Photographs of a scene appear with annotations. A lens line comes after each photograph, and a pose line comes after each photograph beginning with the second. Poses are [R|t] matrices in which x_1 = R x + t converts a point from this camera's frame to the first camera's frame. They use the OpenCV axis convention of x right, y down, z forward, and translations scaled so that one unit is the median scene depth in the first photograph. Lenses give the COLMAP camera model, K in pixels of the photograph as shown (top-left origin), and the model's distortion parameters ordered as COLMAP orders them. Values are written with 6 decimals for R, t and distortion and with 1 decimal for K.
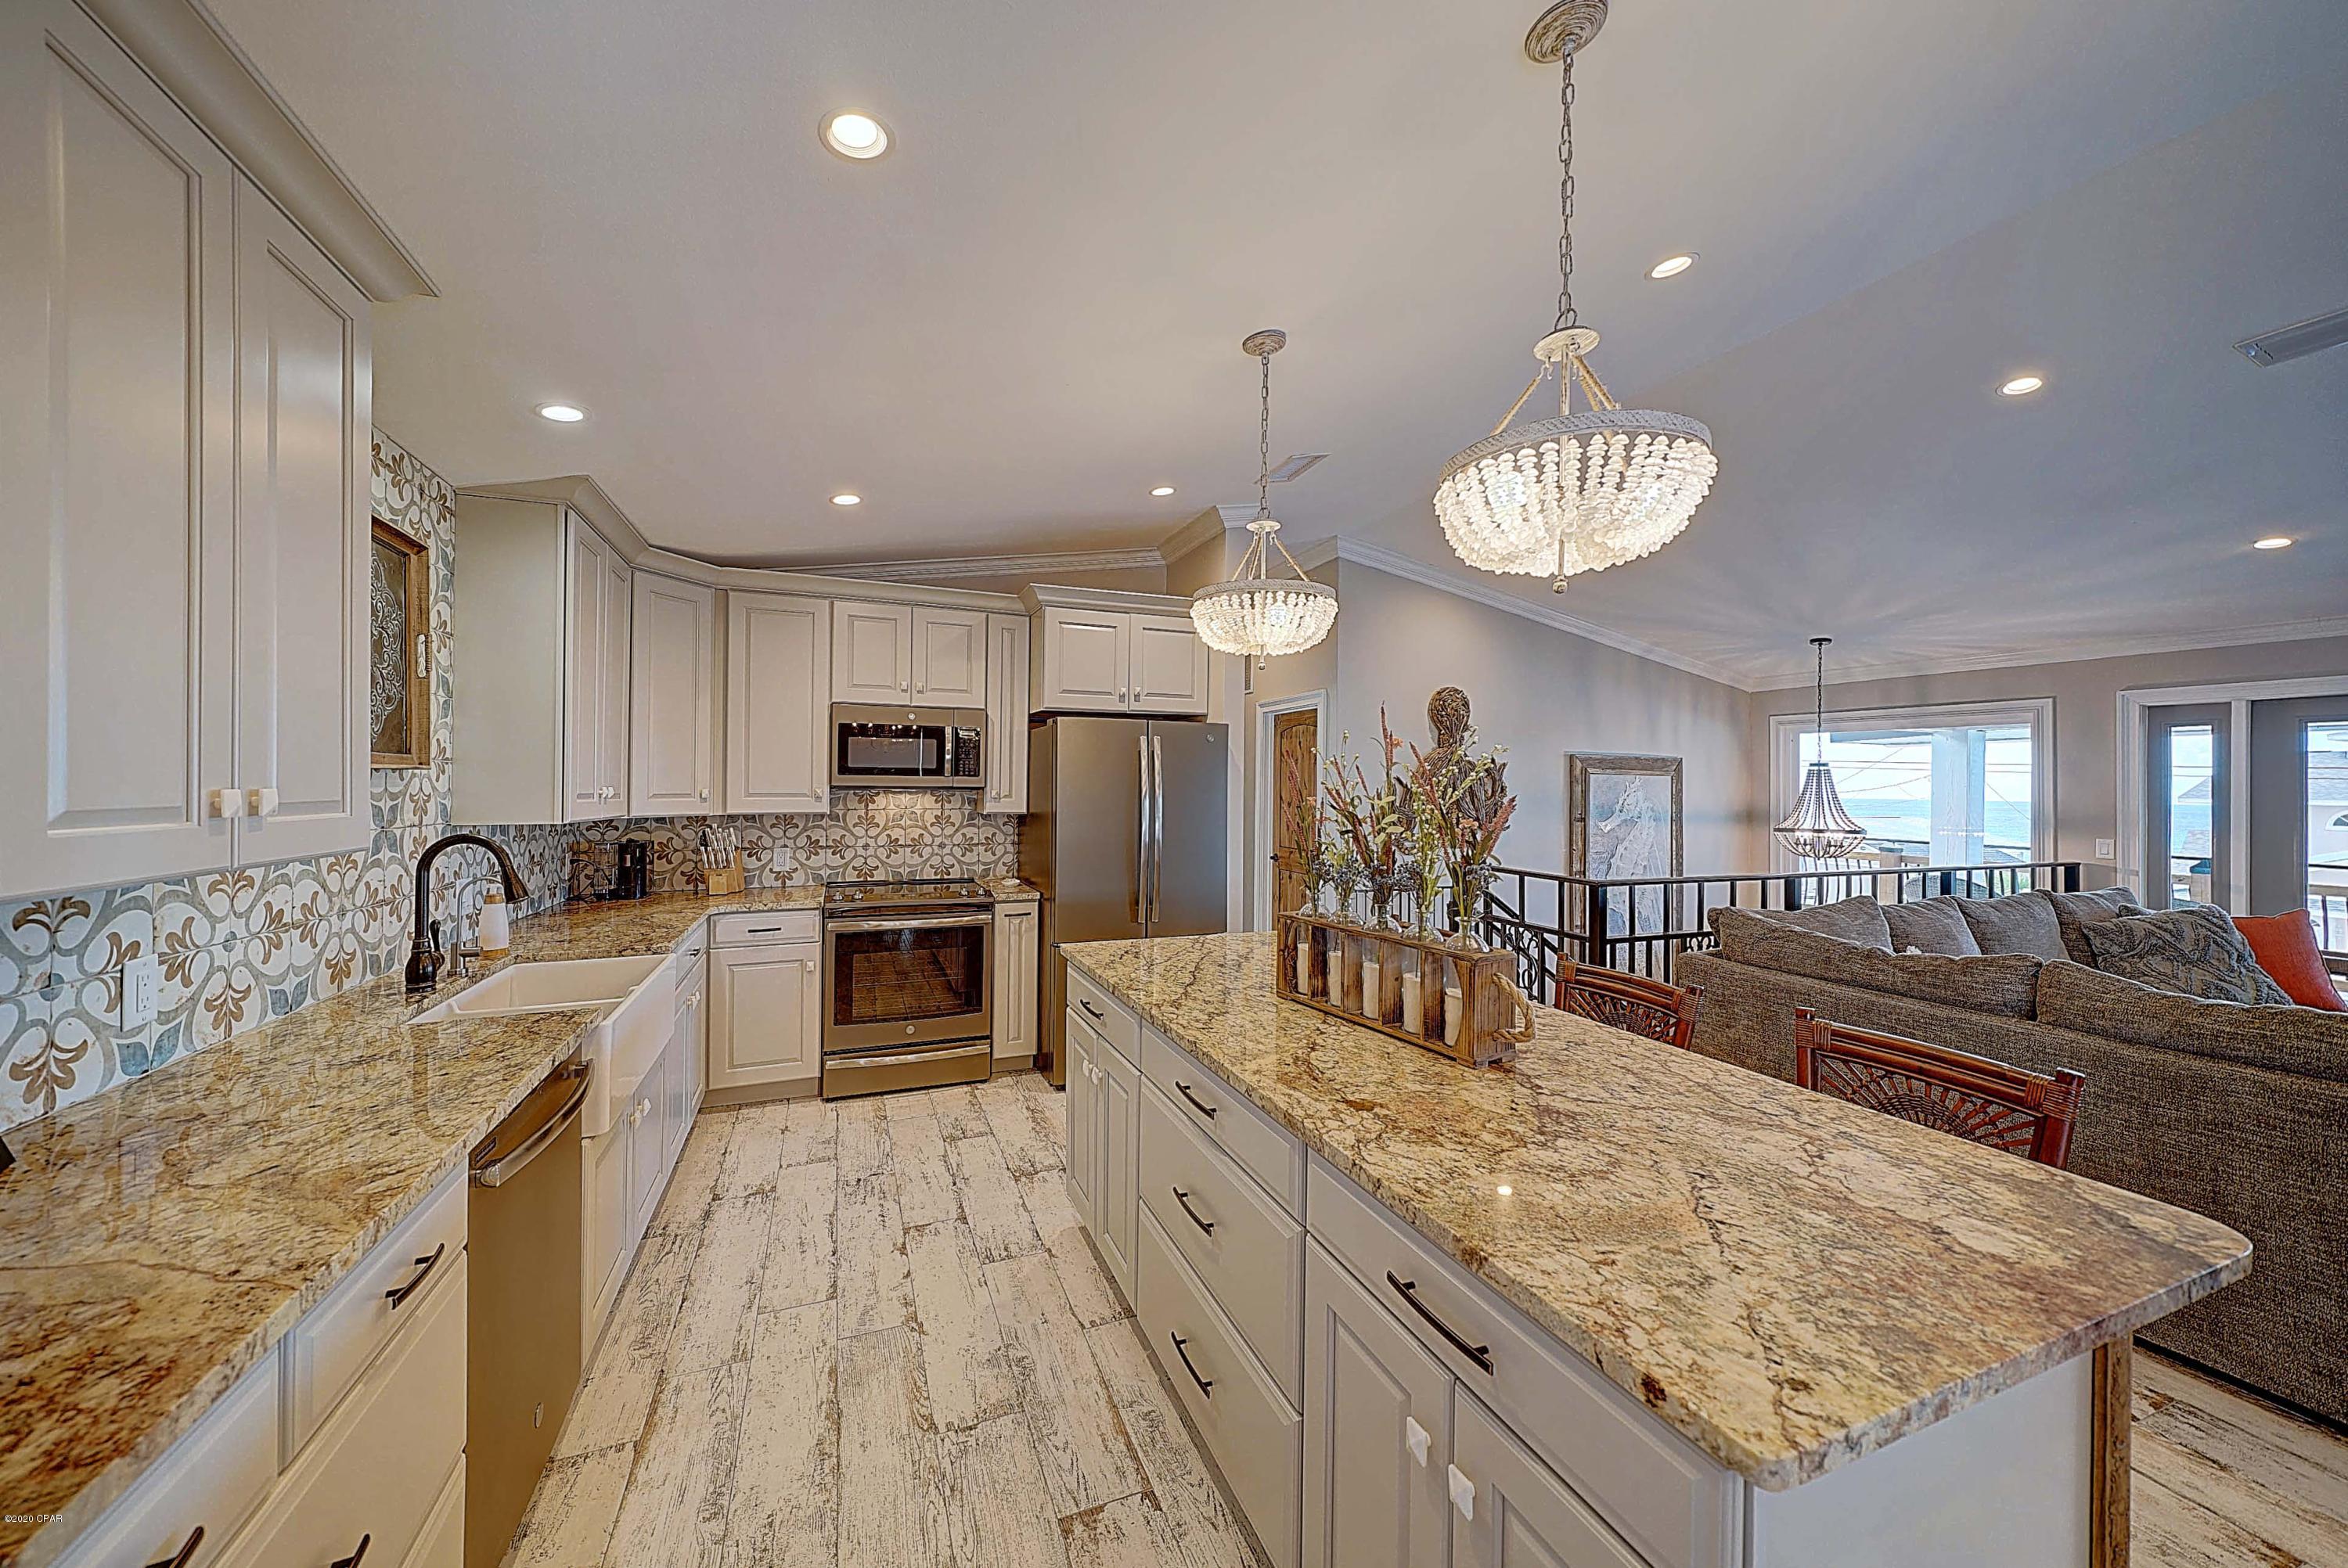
lens RADIAL K [[815.7, 0, 1153.7], [0, 815.7, 779.0], [0, 0, 1]] dist [0.001002, -0.000003]
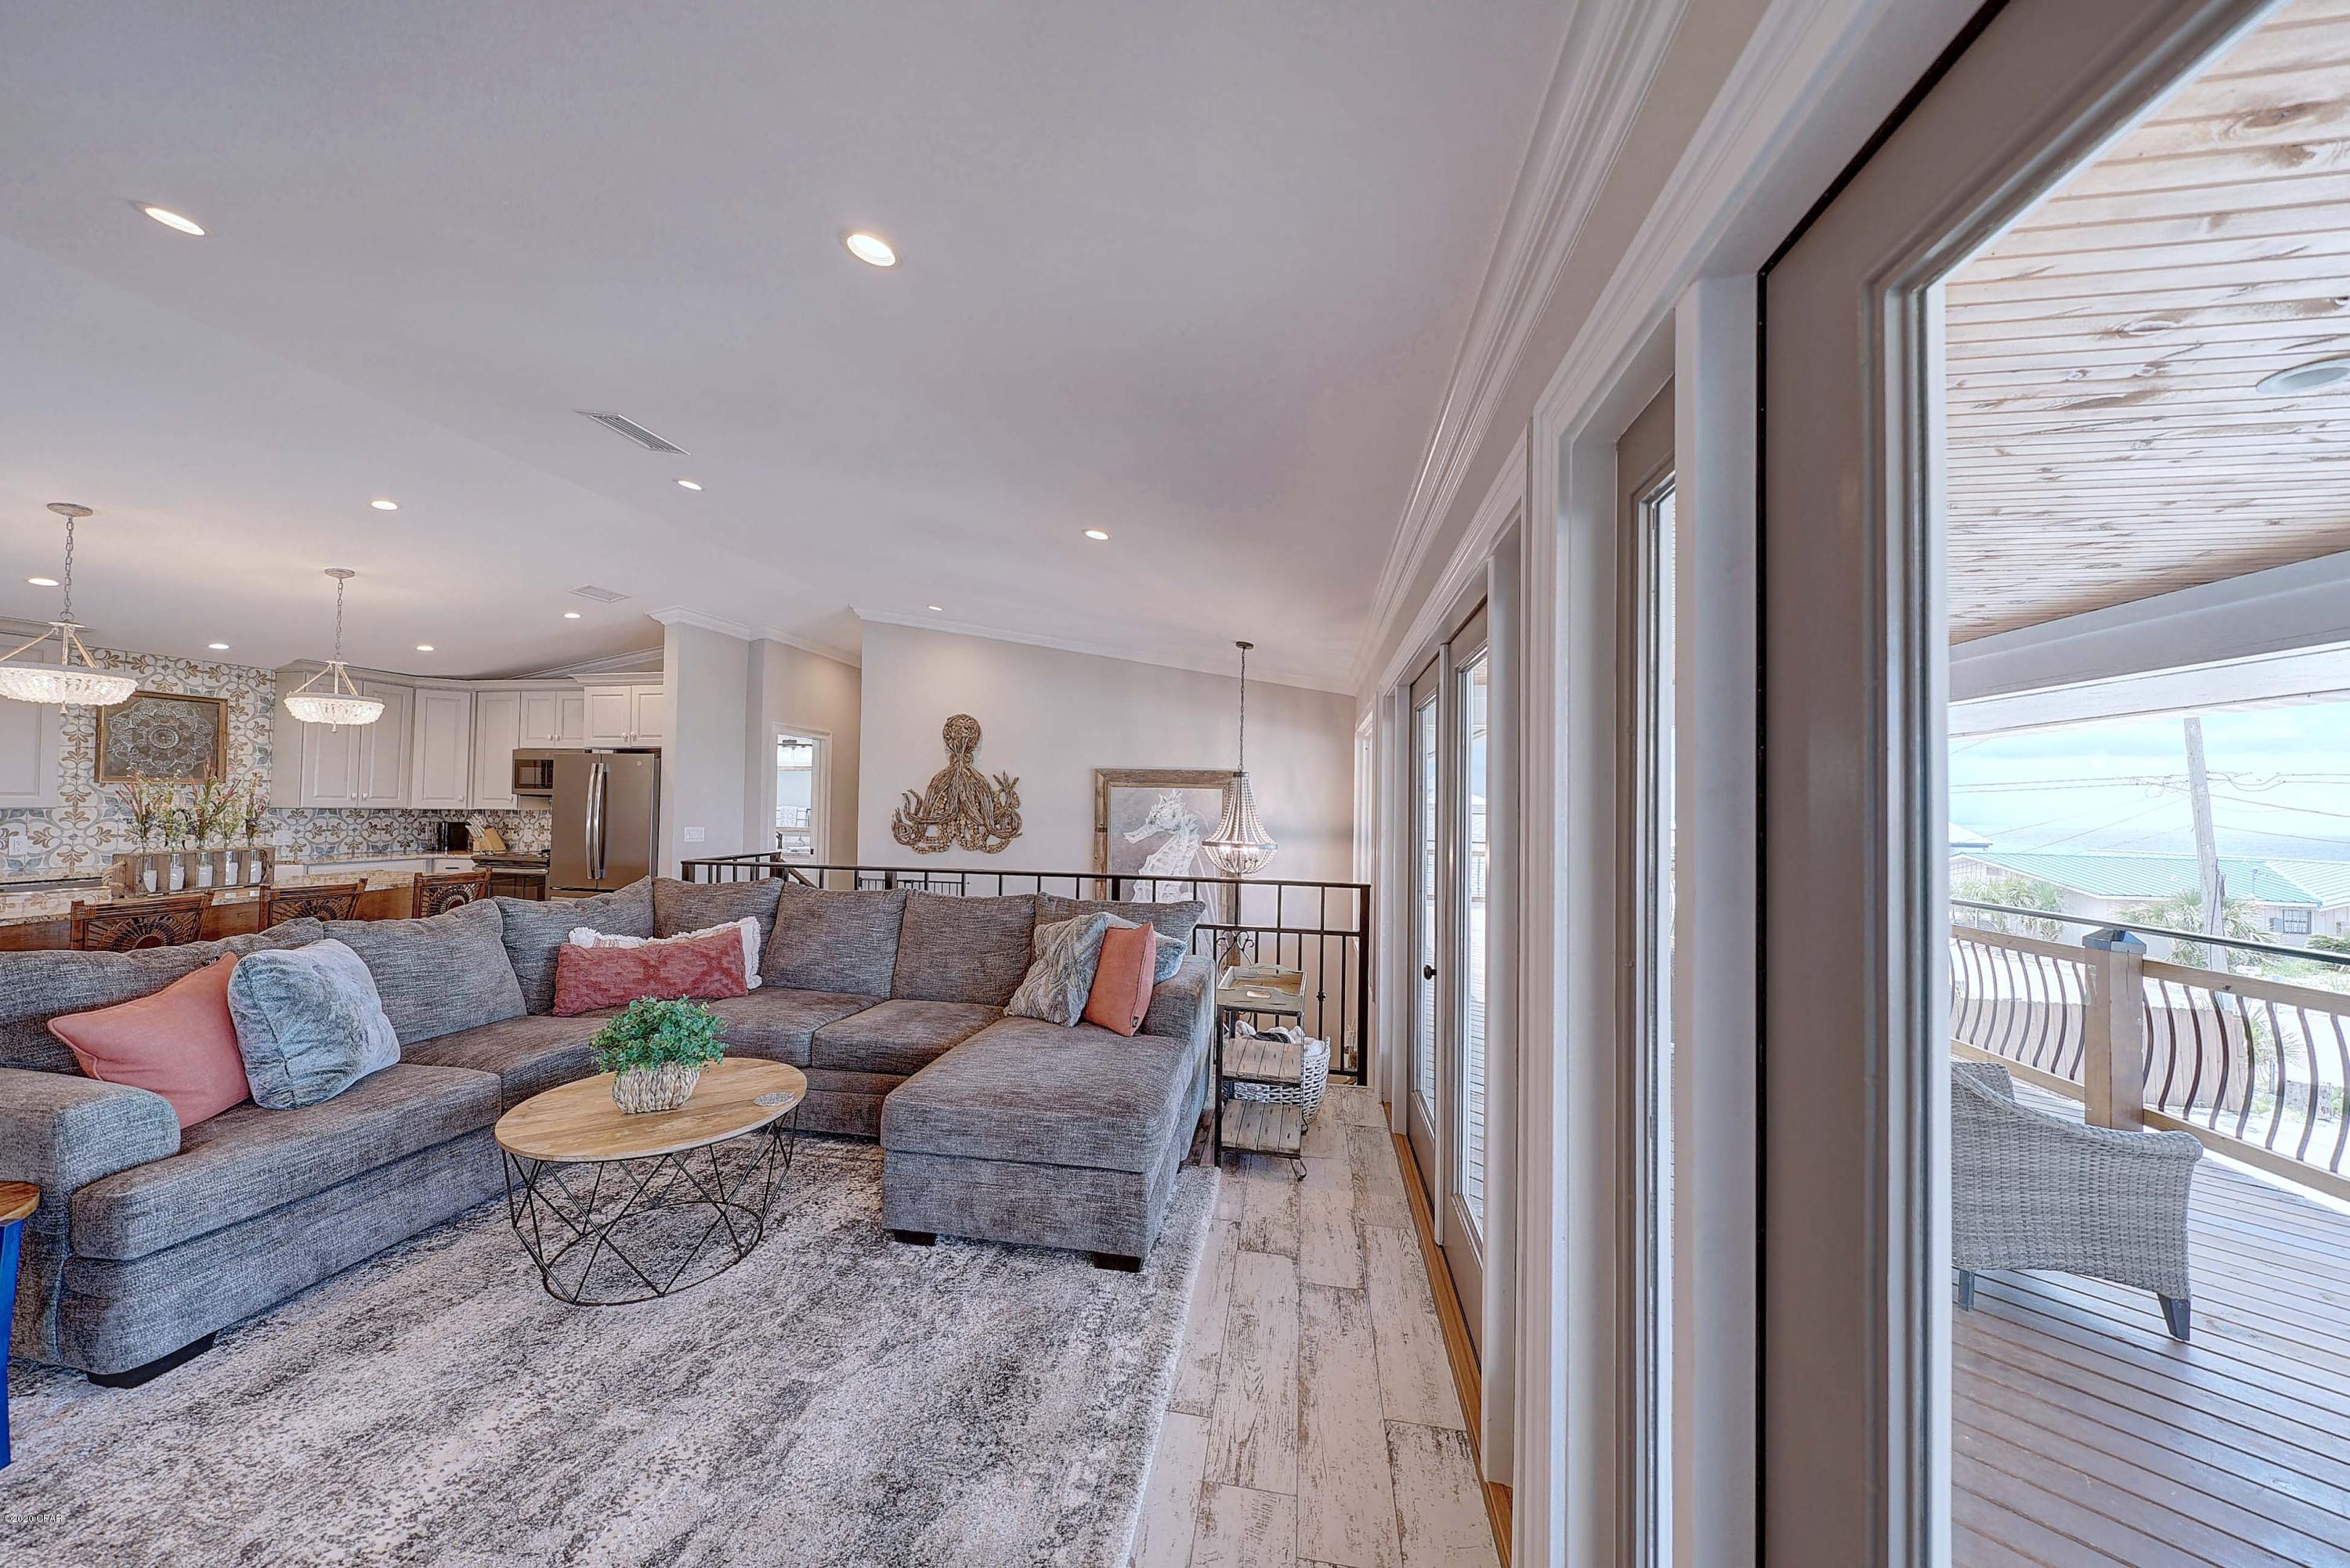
lens RADIAL K [[803.1, 0, 1159.3], [0, 803.1, 805.7], [0, 0, 1]] dist [0.002602, 0.000060]
pose [[0.850641, 0.004274, -0.525729, 1.295760], [-0.002037, 0.999986, 0.004834, 0.014697], [0.525742, -0.003041, 0.850638, 0.168909]]
